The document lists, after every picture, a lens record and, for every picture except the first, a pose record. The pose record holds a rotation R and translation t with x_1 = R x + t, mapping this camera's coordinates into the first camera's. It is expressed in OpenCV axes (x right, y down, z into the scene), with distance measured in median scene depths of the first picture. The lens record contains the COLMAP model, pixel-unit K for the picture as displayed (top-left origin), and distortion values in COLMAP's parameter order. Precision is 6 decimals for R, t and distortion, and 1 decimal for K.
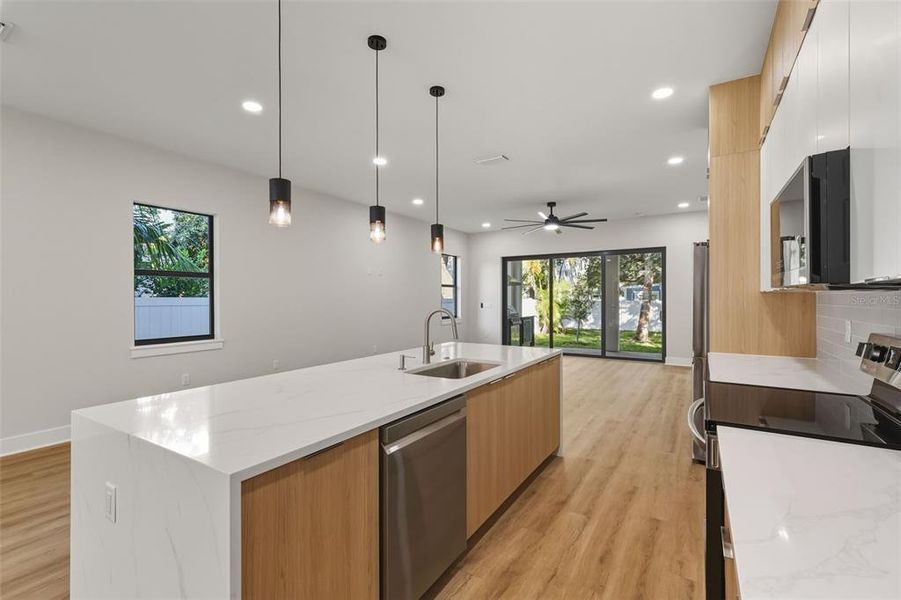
lens RADIAL K [[404.7, 0, 455.1], [0, 404.7, 297.5], [0, 0, 1]] dist [0.007885, -0.002571]
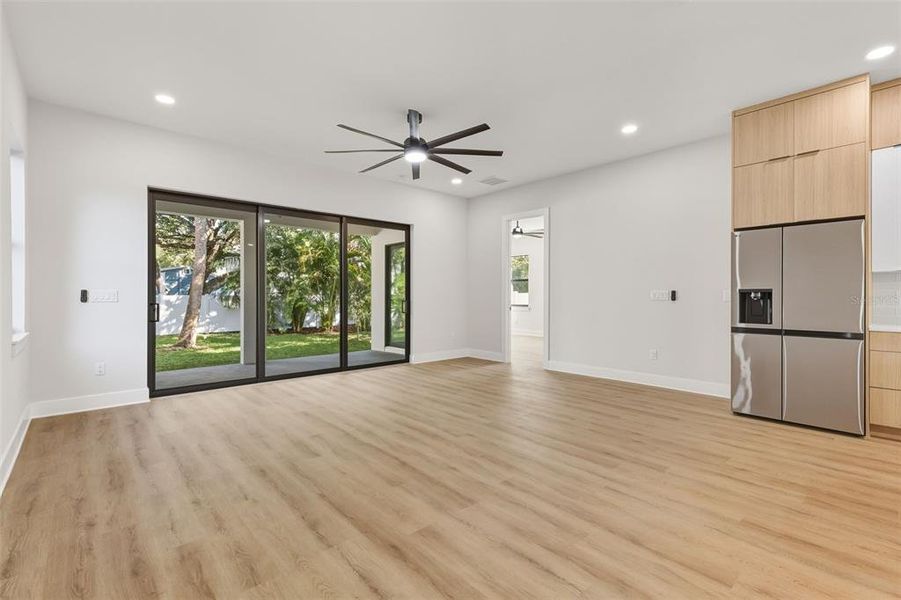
lens RADIAL K [[404.7, 0, 456.7], [0, 404.7, 298.8], [0, 0, 1]] dist [0.007885, -0.002571]
pose [[0.282701, -0.004894, 0.959196, -0.544856], [-0.003560, 0.999975, 0.006151, 0.048340], [-0.959202, -0.005153, 0.282676, 1.373014]]
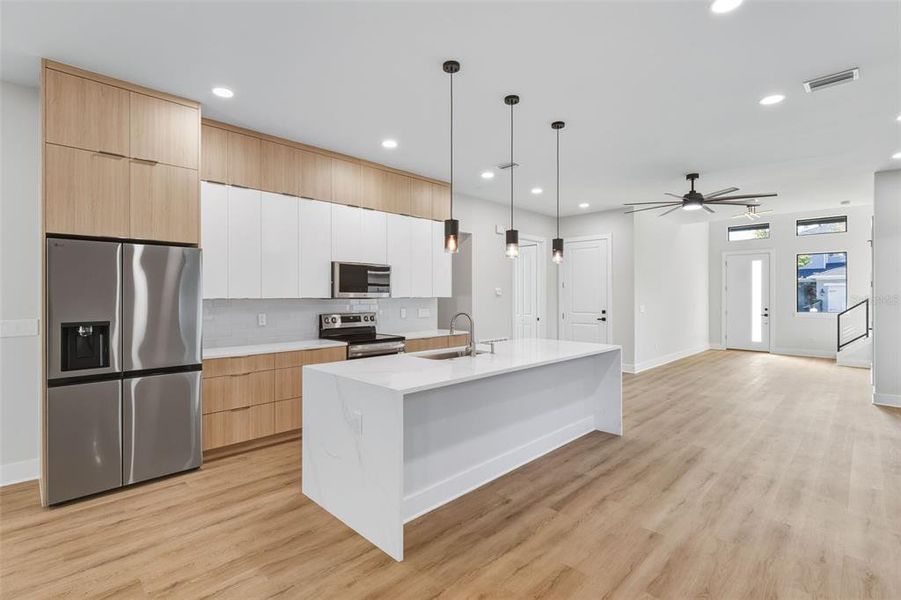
lens RADIAL K [[423.0, 0, 448.5], [0, 423.0, 294.3], [0, 0, 1]] dist [0.001652, -0.001631]
pose [[-0.971254, 0.004478, 0.238003, -0.204448], [0.003218, 0.999979, -0.005681, -0.012572], [-0.238023, -0.004752, -0.971248, 1.525868]]
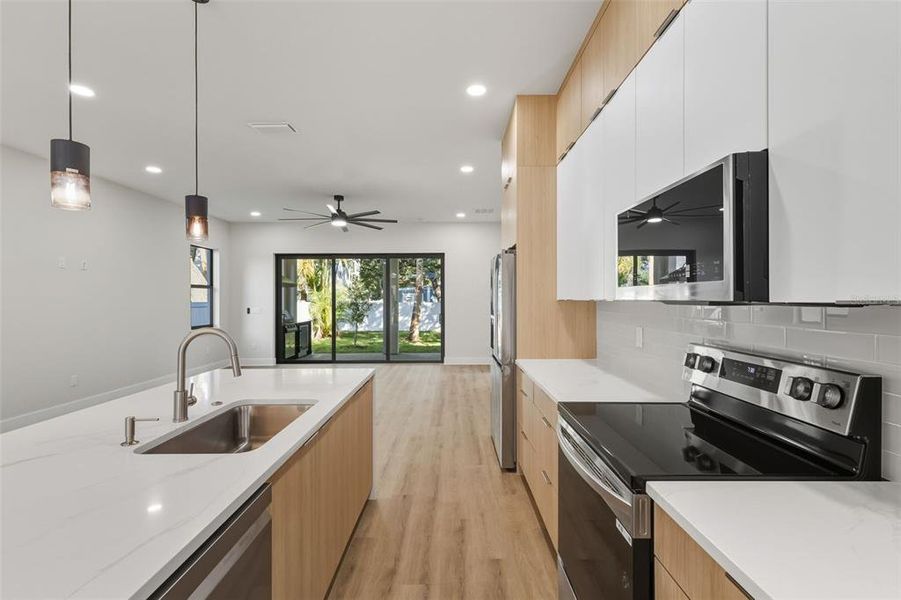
lens RADIAL K [[404.7, 0, 452.4], [0, 404.7, 297.8], [0, 0, 1]] dist [0.007885, -0.002571]
pose [[0.853249, 0.000958, 0.521502, -0.026994], [0.000191, 0.999998, -0.002149, -0.012191], [-0.521503, 0.001934, 0.853247, 0.180916]]
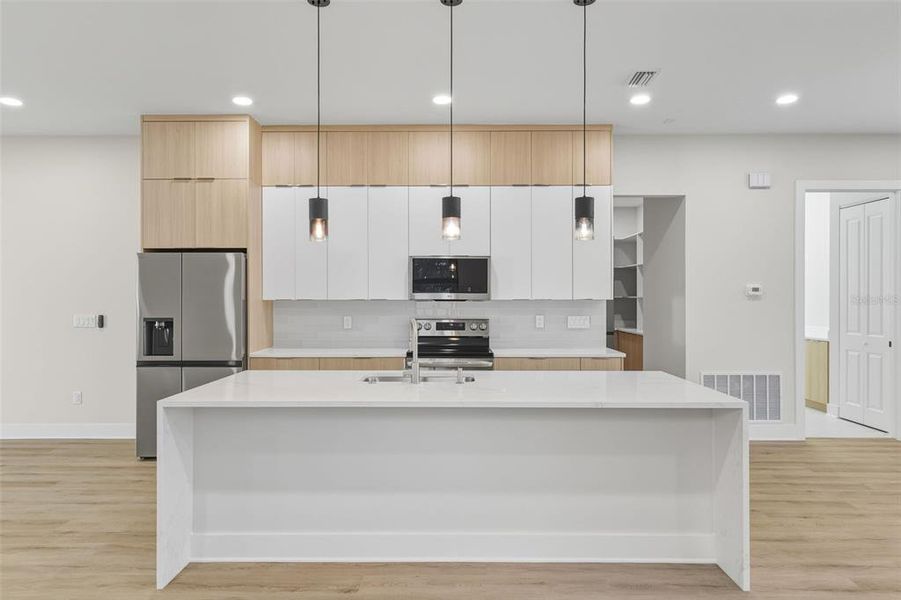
lens RADIAL K [[547.2, 0, 449.9], [0, 547.2, 297.8], [0, 0, 1]] dist [0.003723, -0.003572]
pose [[-0.509796, 0.001213, 0.860295, -0.753400], [-0.000063, 0.999999, -0.001447, -0.012579], [-0.860296, -0.000792, -0.509795, 1.030055]]
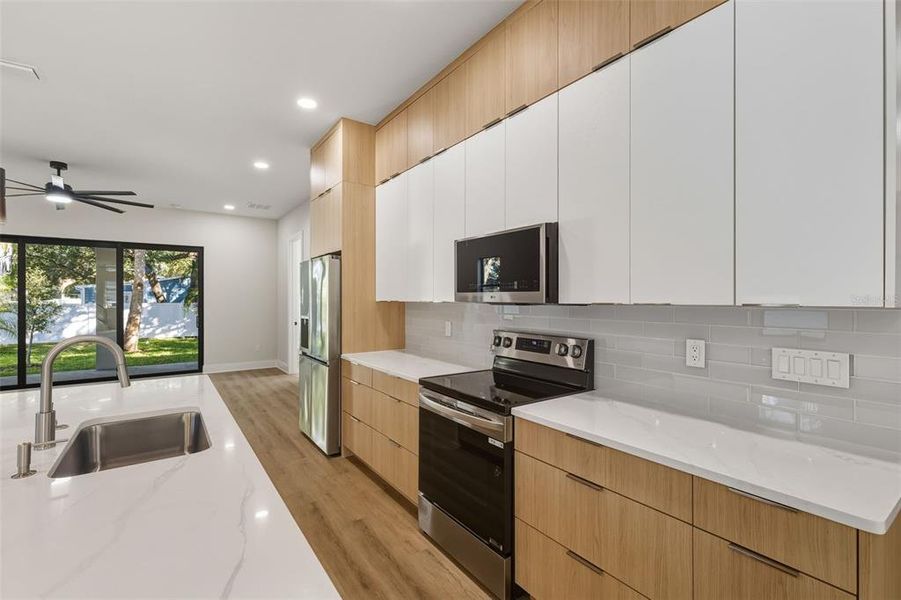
lens RADIAL K [[404.7, 0, 451.9], [0, 404.7, 299.7], [0, 0, 1]] dist [0.007885, -0.002571]
pose [[0.395248, -0.001026, 0.918574, -0.224716], [-0.002371, 0.999995, 0.002137, -0.015262], [-0.918572, -0.003022, 0.395243, 0.223159]]
